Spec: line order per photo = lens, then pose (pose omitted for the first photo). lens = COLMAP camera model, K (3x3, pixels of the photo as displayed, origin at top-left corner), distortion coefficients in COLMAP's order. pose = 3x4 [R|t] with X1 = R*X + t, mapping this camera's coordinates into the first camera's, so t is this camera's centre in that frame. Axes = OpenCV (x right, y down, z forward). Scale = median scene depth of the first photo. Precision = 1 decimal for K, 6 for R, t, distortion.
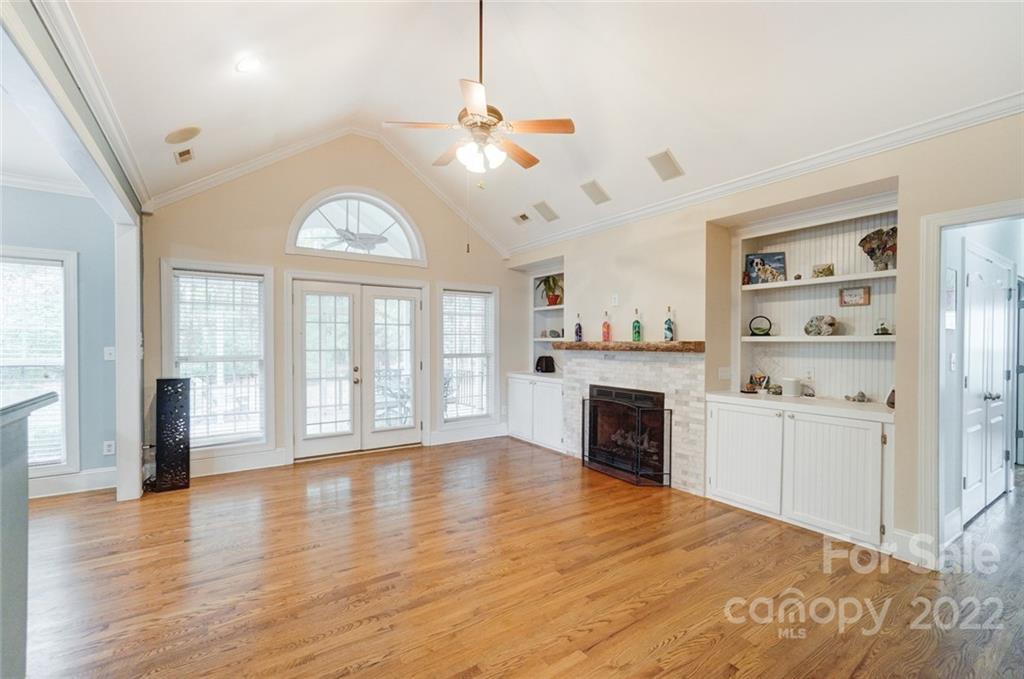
lens RADIAL K [[443.8, 0, 501.7], [0, 443.8, 344.1], [0, 0, 1]] dist [-0.007824, 0.008130]
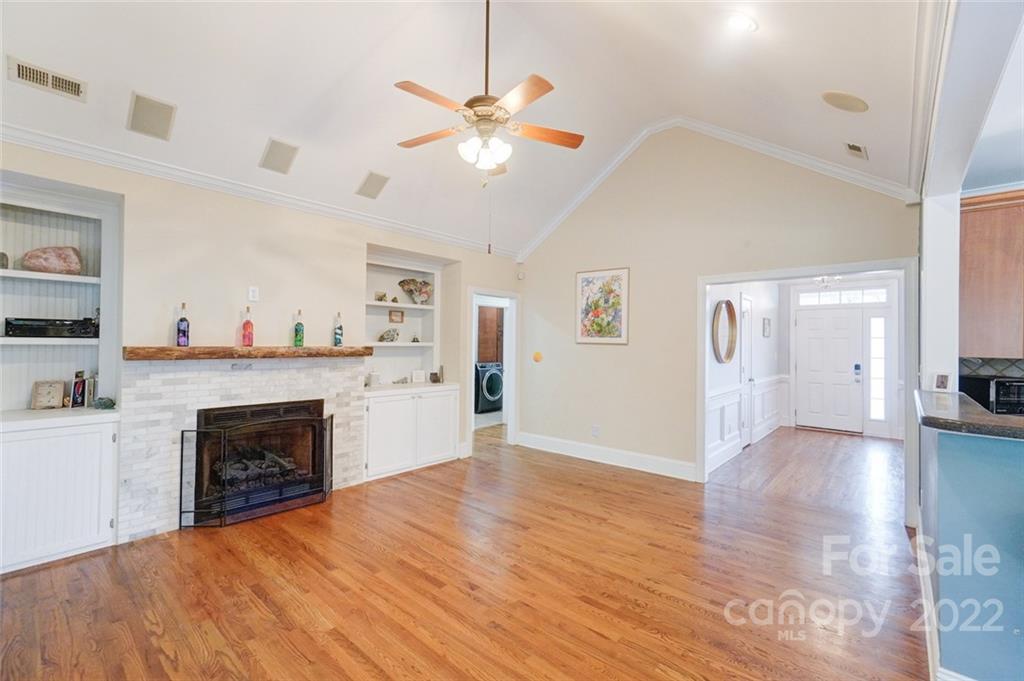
lens RADIAL K [[443.8, 0, 508.2], [0, 443.8, 335.8], [0, 0, 1]] dist [-0.007824, 0.008130]
pose [[-0.255366, 0.009864, 0.966794, -0.572580], [-0.007960, 0.999893, -0.012305, -0.017037], [-0.966812, -0.010838, -0.255260, 0.715396]]
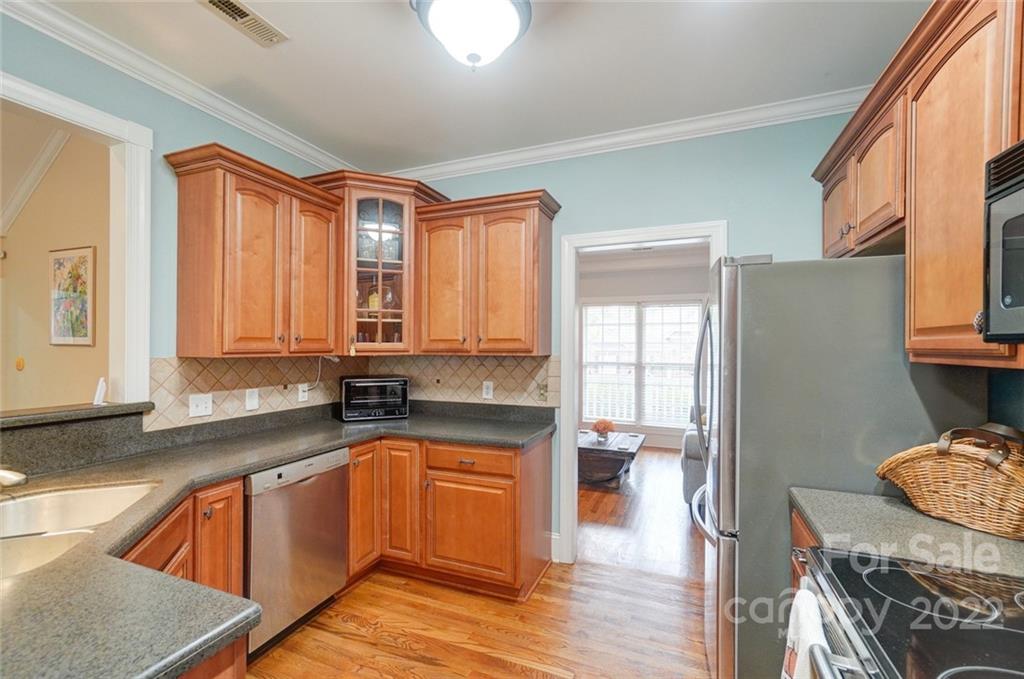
lens RADIAL K [[443.8, 0, 503.7], [0, 443.8, 348.2], [0, 0, 1]] dist [-0.007824, 0.008130]
pose [[-0.558636, -0.005959, 0.829392, -0.720798], [0.000785, 0.999970, 0.007714, -0.013338], [-0.829413, 0.004960, -0.558614, 0.012627]]
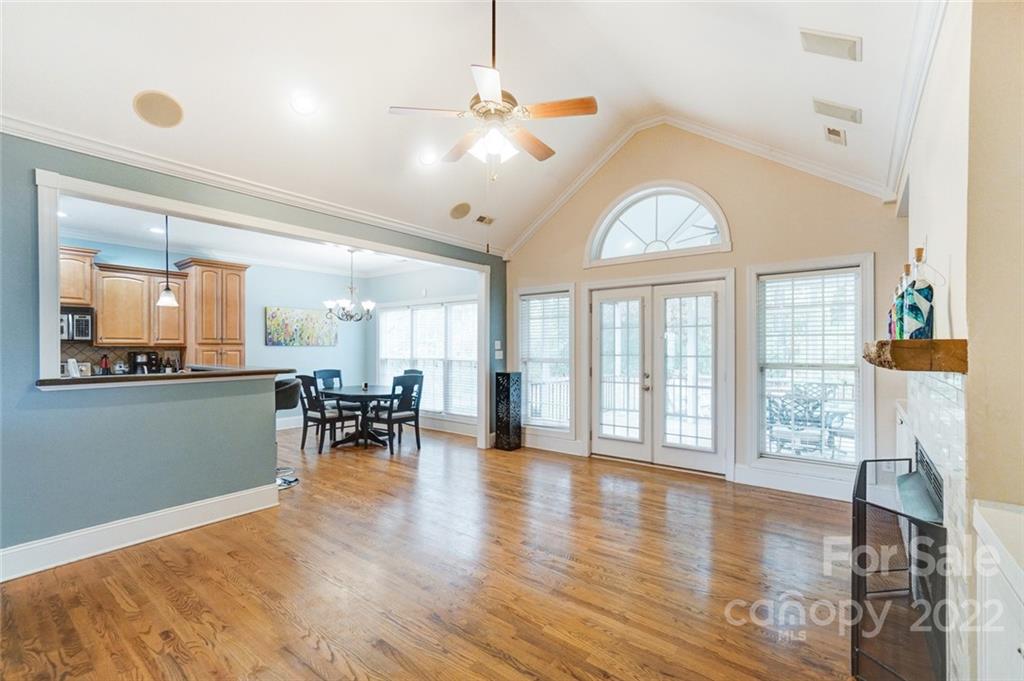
lens RADIAL K [[443.8, 0, 508.5], [0, 443.8, 345.7], [0, 0, 1]] dist [-0.007824, 0.008130]
pose [[0.308995, -0.005199, -0.951049, 0.509315], [-0.002505, 0.999977, -0.006280, -0.000271], [0.951060, 0.004323, 0.308975, 0.448535]]
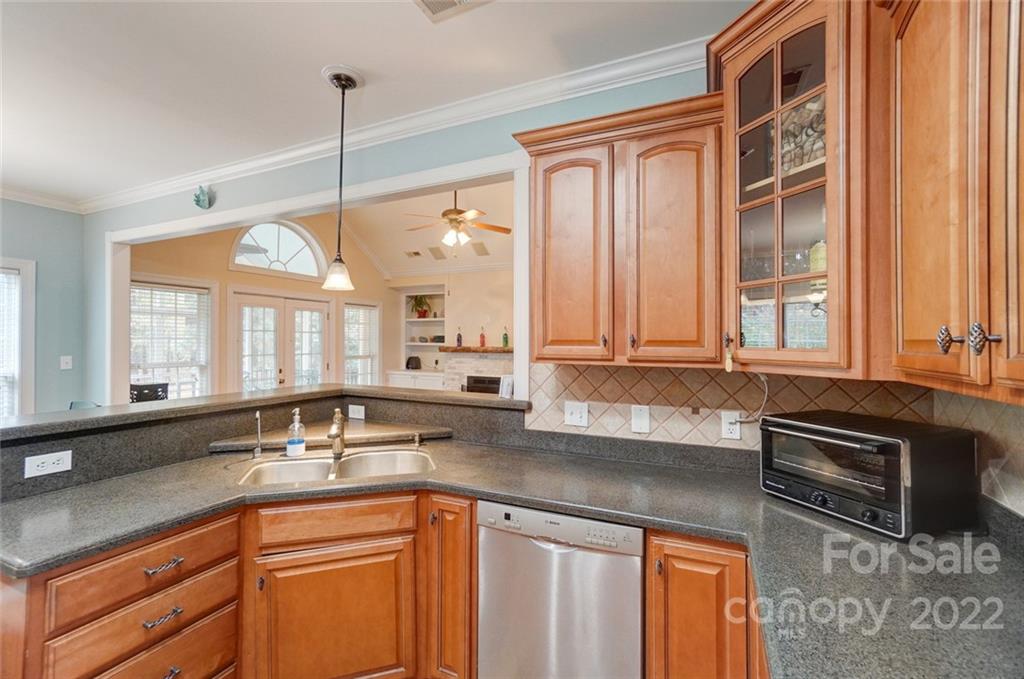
lens RADIAL K [[443.8, 0, 505.9], [0, 443.8, 334.0], [0, 0, 1]] dist [-0.007824, 0.008130]
pose [[0.855495, 0.008865, 0.517736, -0.445574], [0.000777, 0.999830, -0.018403, -0.019445], [-0.517811, 0.016146, 0.855343, -0.308764]]
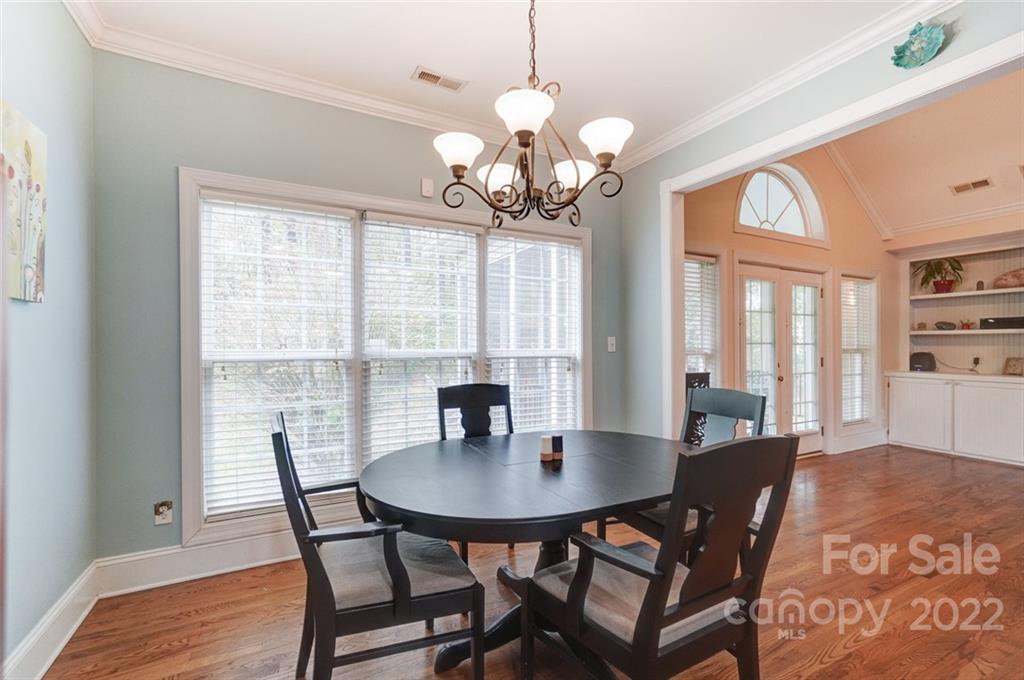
lens RADIAL K [[443.8, 0, 509.4], [0, 443.8, 347.9], [0, 0, 1]] dist [-0.007824, 0.008130]
pose [[0.994181, -0.002604, -0.107695, -0.798717], [0.002414, 0.999995, -0.001896, 0.023953], [0.107700, 0.001625, 0.994182, 0.079684]]
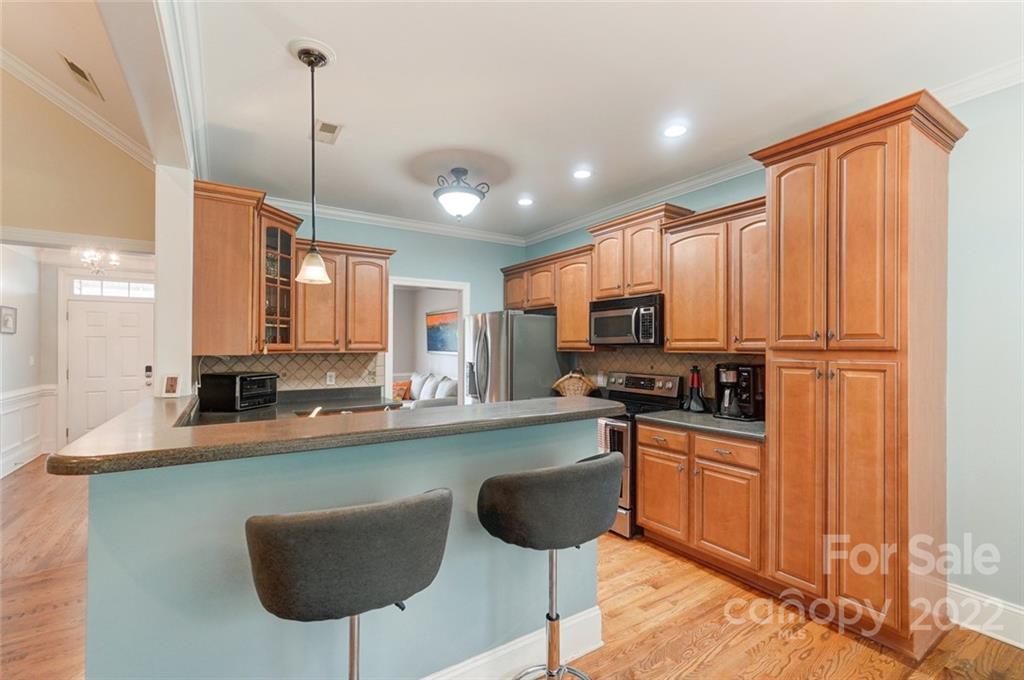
lens RADIAL K [[443.8, 0, 506.8], [0, 443.8, 345.8], [0, 0, 1]] dist [-0.007824, 0.008130]
pose [[-0.999857, -0.002216, 0.016783, -0.543113], [-0.002189, 0.999996, 0.001655, -0.014452], [-0.016787, 0.001618, -0.999858, 0.529064]]
